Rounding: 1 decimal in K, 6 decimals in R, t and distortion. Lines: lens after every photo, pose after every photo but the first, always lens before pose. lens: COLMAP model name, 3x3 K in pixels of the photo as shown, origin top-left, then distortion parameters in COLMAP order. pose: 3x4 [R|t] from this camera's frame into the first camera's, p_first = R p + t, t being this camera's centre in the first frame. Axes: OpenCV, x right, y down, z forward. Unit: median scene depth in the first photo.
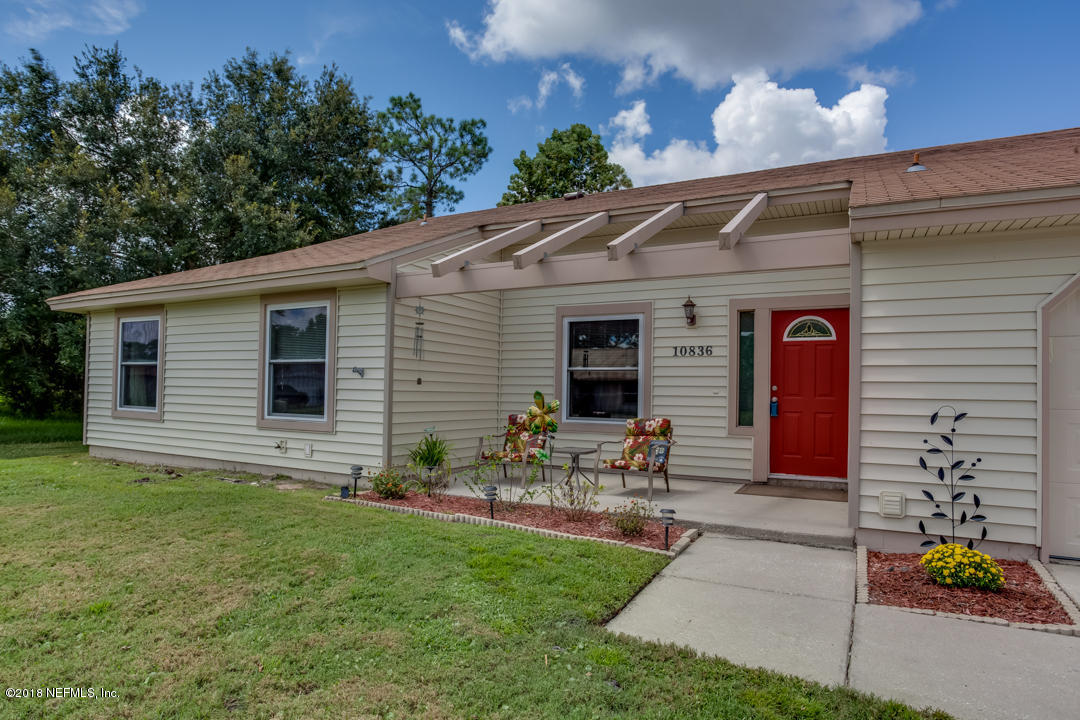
lens RADIAL K [[625.2, 0, 539.7], [0, 625.2, 381.7], [0, 0, 1]] dist [-0.046134, 0.000547]
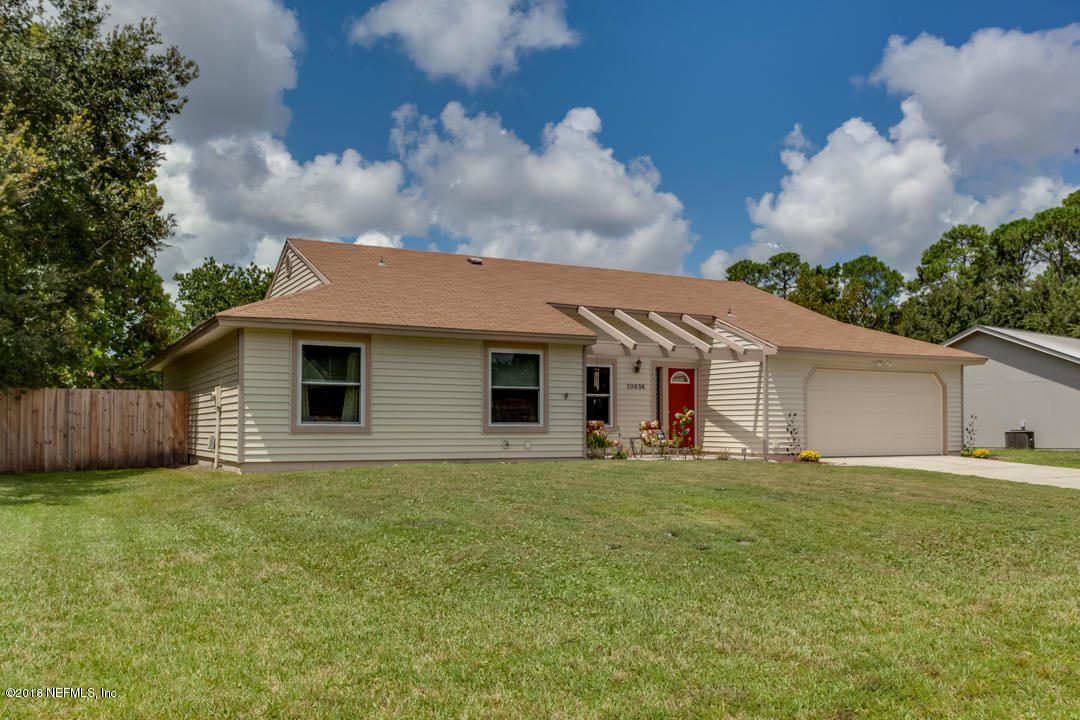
lens RADIAL K [[910.6, 0, 537.9], [0, 910.6, 401.5], [0, 0, 1]] dist [0.007697, 0.003264]
pose [[0.555229, 0.005693, 0.831678, -2.260642], [-0.008805, 0.999961, -0.000967, 0.002283], [-0.831651, -0.006786, 0.555258, -0.298616]]
